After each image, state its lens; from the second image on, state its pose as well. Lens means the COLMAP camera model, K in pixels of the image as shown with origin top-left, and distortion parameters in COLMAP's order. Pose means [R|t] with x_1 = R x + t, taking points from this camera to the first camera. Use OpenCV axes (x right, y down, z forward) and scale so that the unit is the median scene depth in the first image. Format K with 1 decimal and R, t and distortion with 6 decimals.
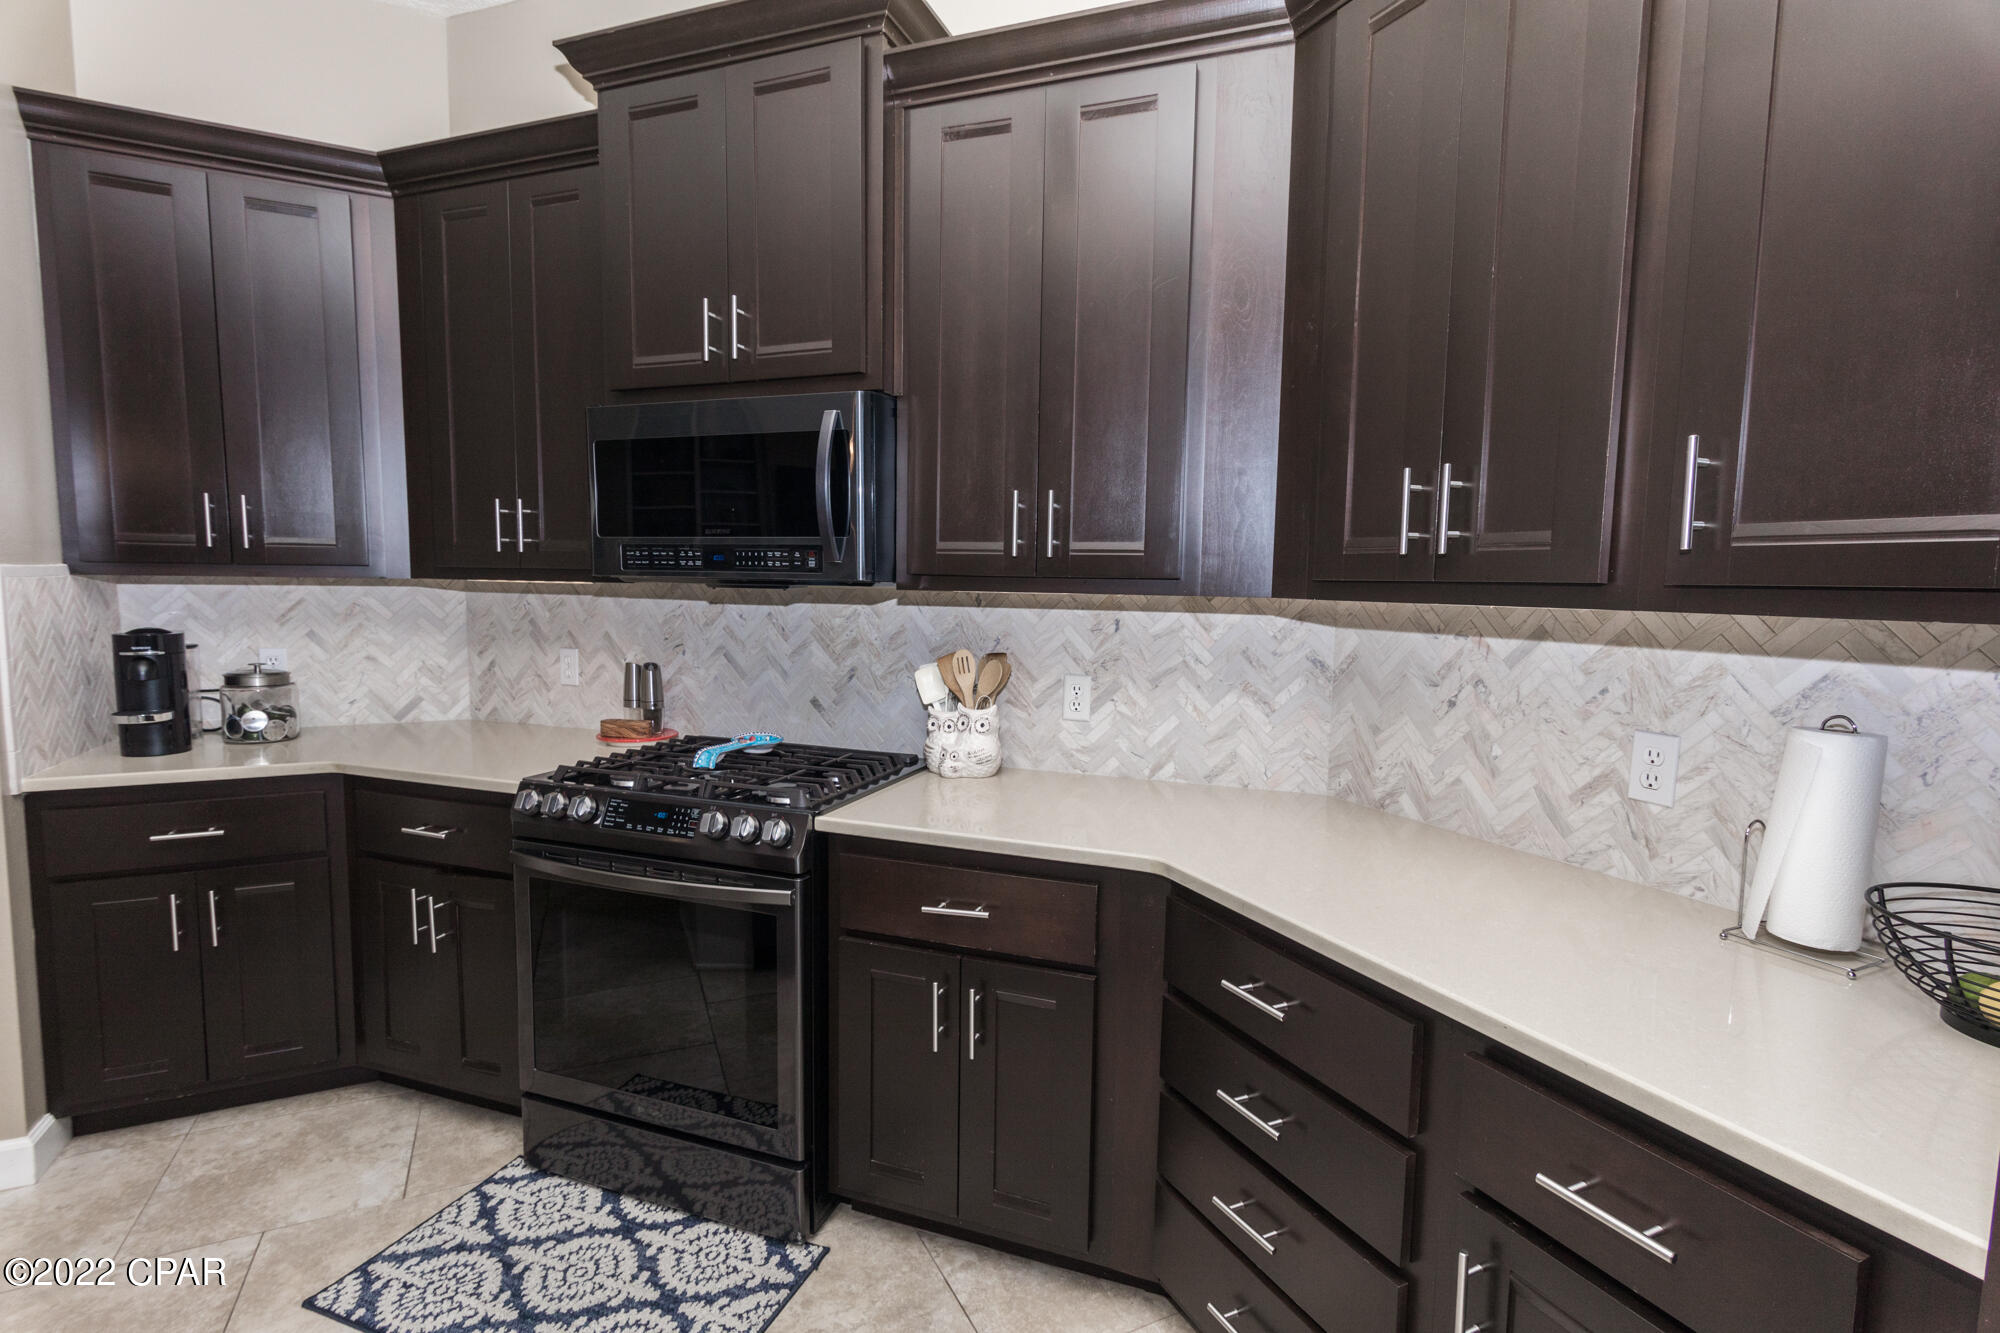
lens RADIAL K [[960.4, 0, 990.5], [0, 960.4, 669.5], [0, 0, 1]] dist [0.002503, 0.000207]
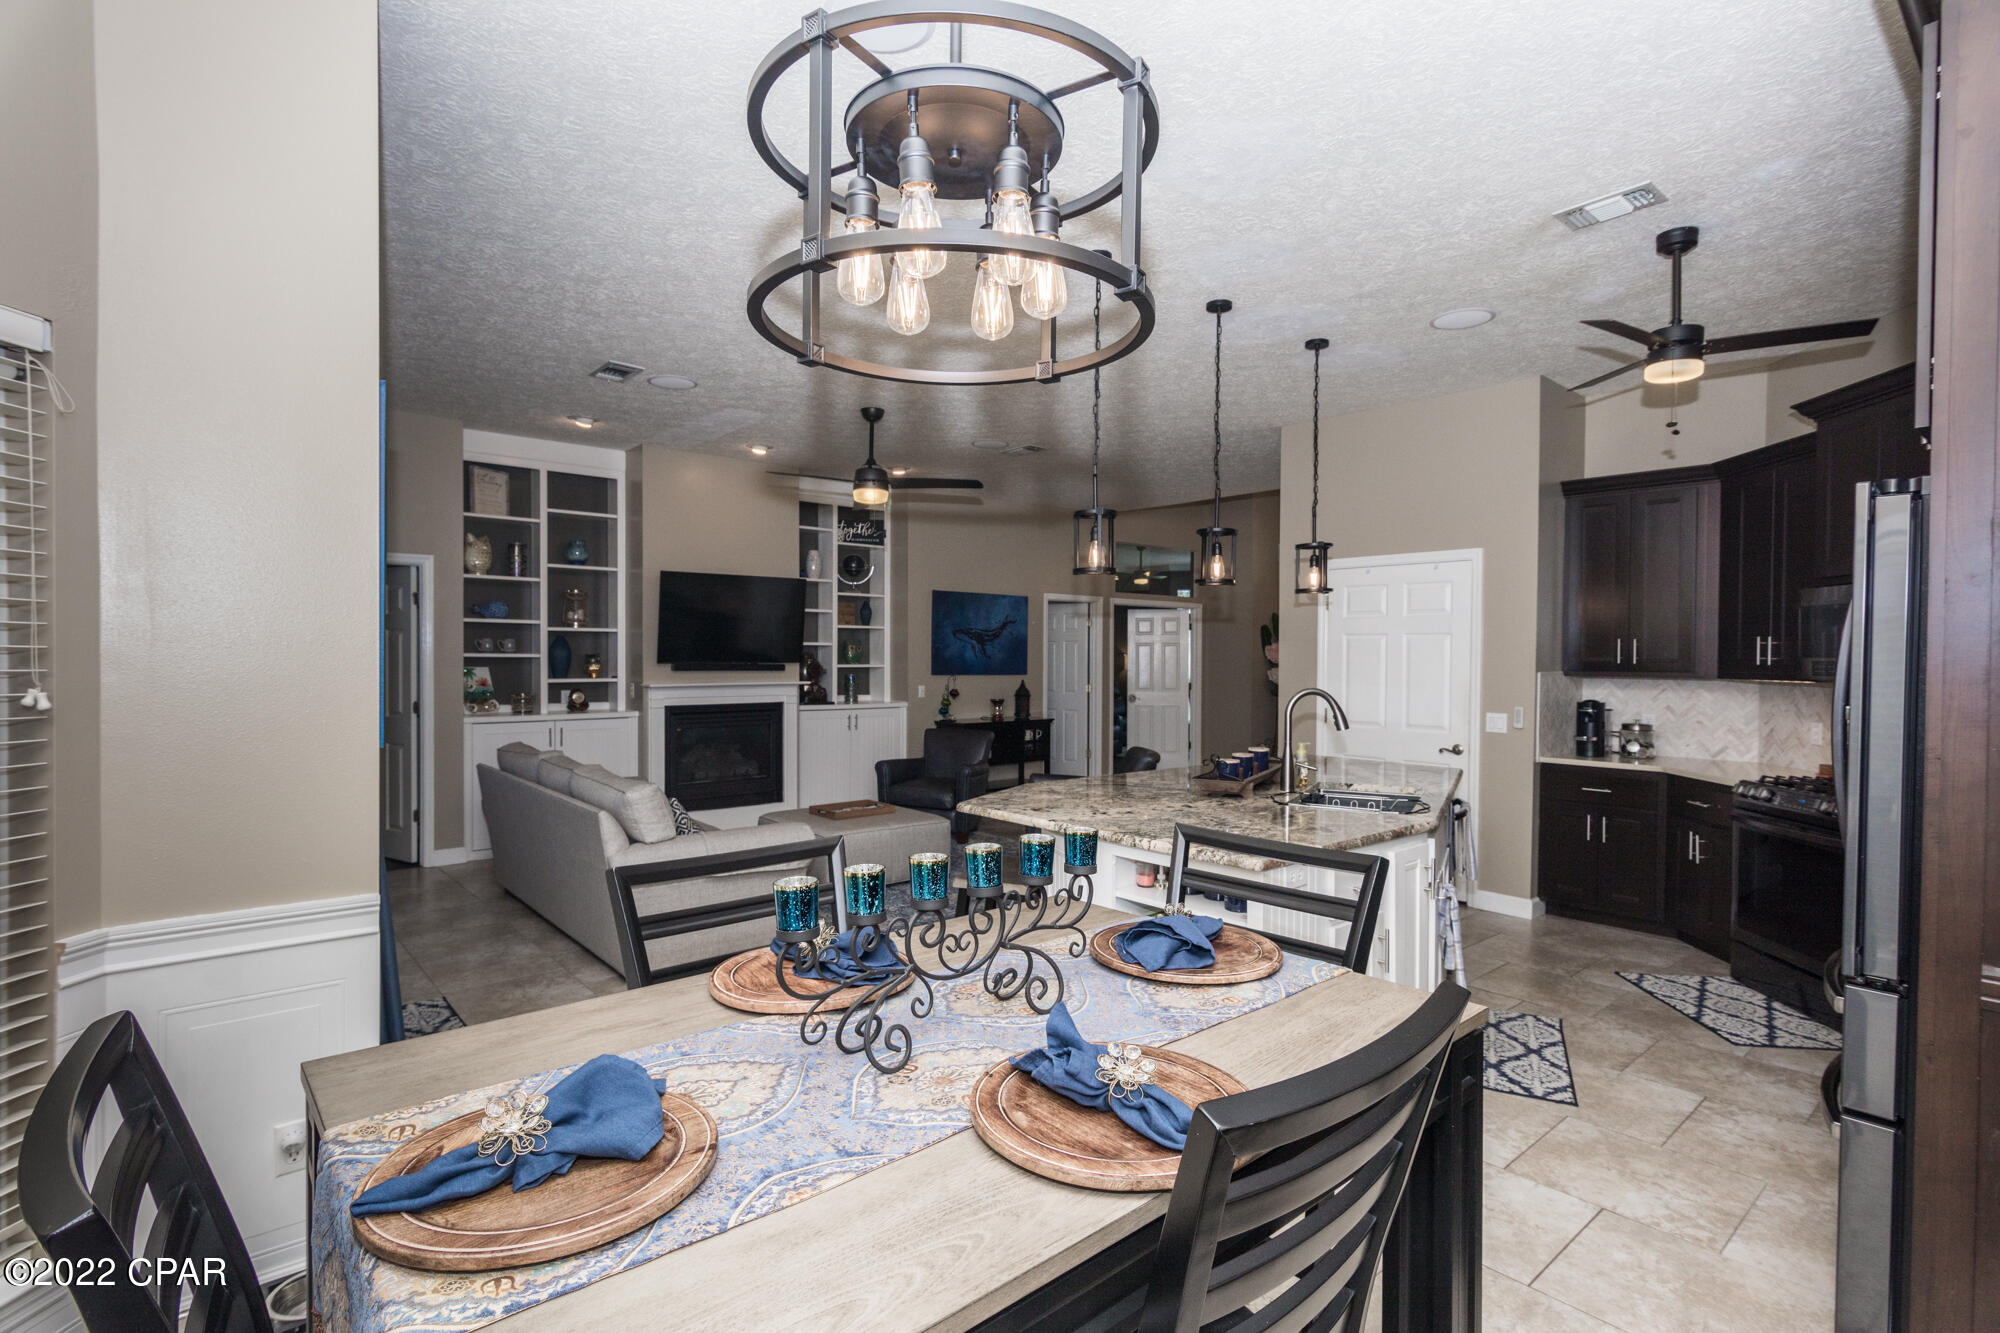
lens RADIAL K [[960.4, 0, 990.5], [0, 960.4, 669.5], [0, 0, 1]] dist [0.002503, 0.000207]
pose [[0.248448, -0.004899, -0.968633, 0.889249], [-0.100186, 0.994494, -0.030727, 0.089353], [0.963450, 0.104677, 0.246589, -0.853536]]
